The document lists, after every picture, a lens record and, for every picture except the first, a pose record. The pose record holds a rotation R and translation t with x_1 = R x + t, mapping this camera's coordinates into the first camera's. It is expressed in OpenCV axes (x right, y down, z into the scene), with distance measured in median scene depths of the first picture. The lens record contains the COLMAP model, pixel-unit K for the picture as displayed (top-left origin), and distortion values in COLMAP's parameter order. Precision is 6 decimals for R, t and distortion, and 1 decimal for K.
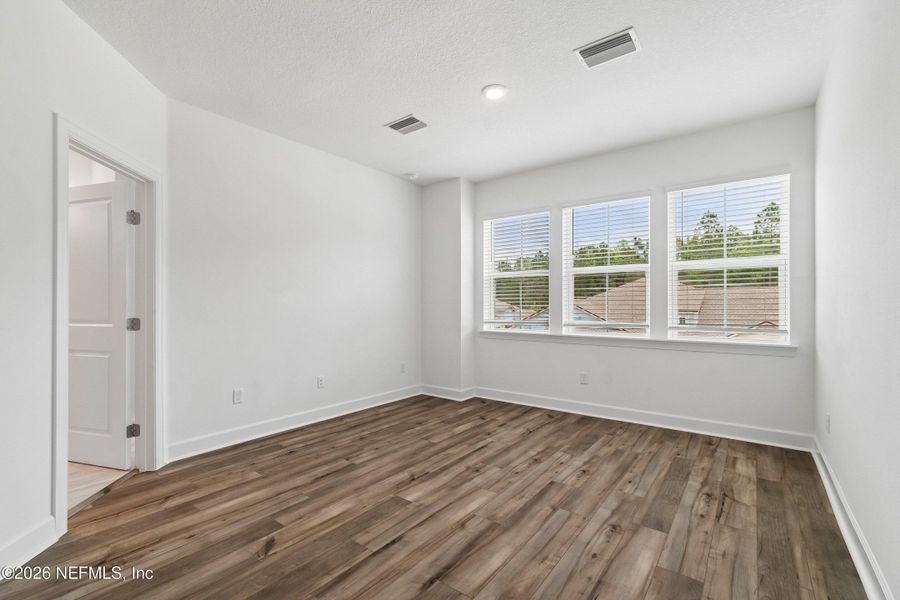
lens RADIAL K [[395.9, 0, 445.1], [0, 395.9, 301.7], [0, 0, 1]] dist [0.001612, -0.000774]
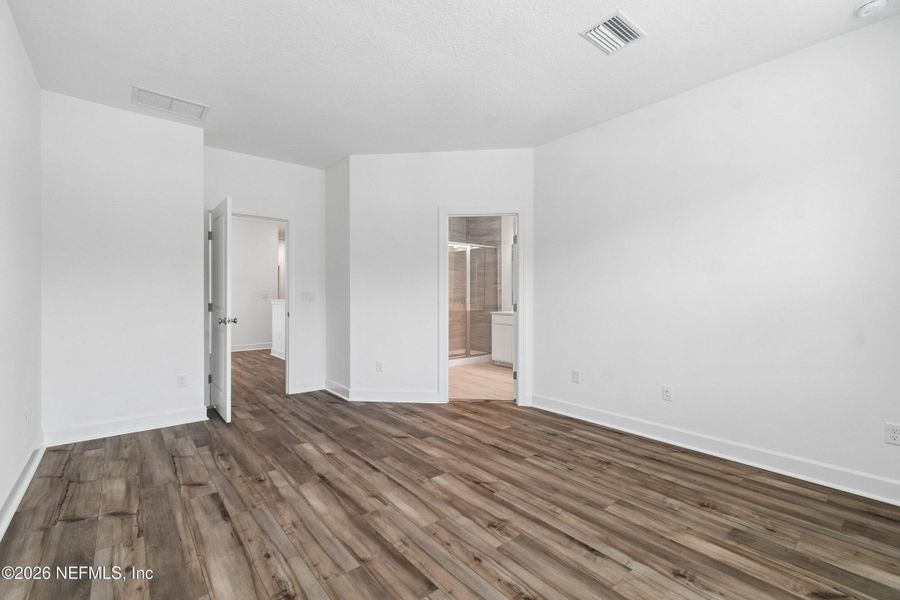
lens RADIAL K [[395.9, 0, 445.1], [0, 395.9, 301.7], [0, 0, 1]] dist [0.001612, -0.000774]
pose [[-0.224579, 0.014855, -0.974343, 0.783640], [0.006942, 0.999883, 0.013644, 0.008739], [0.974431, -0.003700, -0.224656, 1.062606]]
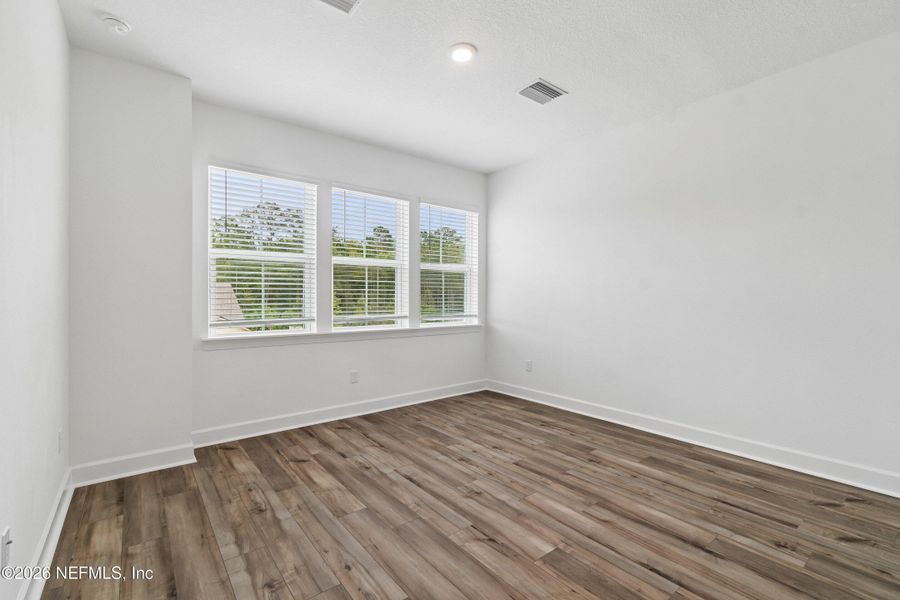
lens RADIAL K [[395.9, 0, 445.1], [0, 395.9, 301.7], [0, 0, 1]] dist [0.001612, -0.000774]
pose [[0.248989, -0.008397, 0.968470, -0.745718], [-0.008742, 0.999902, 0.010917, 0.006485], [-0.968467, -0.011184, 0.248891, 0.847885]]
